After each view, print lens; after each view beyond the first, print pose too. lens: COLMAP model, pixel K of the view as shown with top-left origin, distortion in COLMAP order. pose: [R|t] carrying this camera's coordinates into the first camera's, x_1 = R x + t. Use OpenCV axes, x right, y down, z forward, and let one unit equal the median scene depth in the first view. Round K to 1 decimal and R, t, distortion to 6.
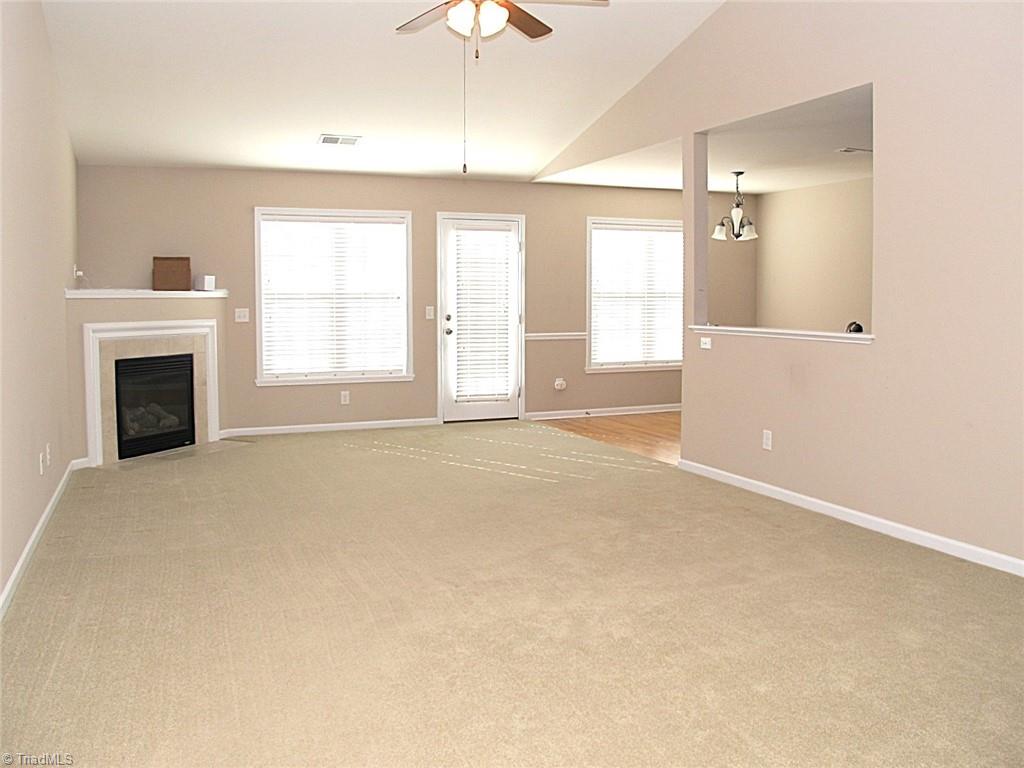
lens RADIAL K [[859.3, 0, 516.3], [0, 859.3, 359.1], [0, 0, 1]] dist [-0.156665, 0.113087]
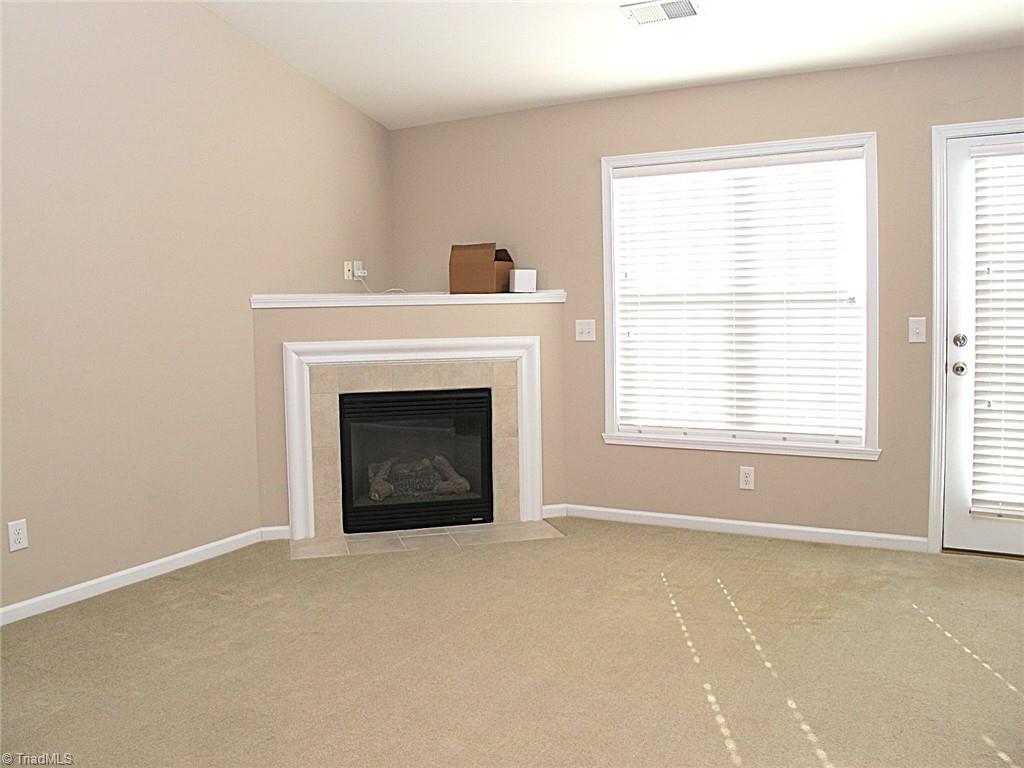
lens RADIAL K [[859.3, 0, 516.3], [0, 859.3, 359.1], [0, 0, 1]] dist [-0.156665, 0.113087]
pose [[0.618187, 0.038451, -0.785090, 0.150837], [-0.038745, 0.999079, 0.018424, -0.039897], [0.785075, 0.019028, 0.619108, 0.560497]]
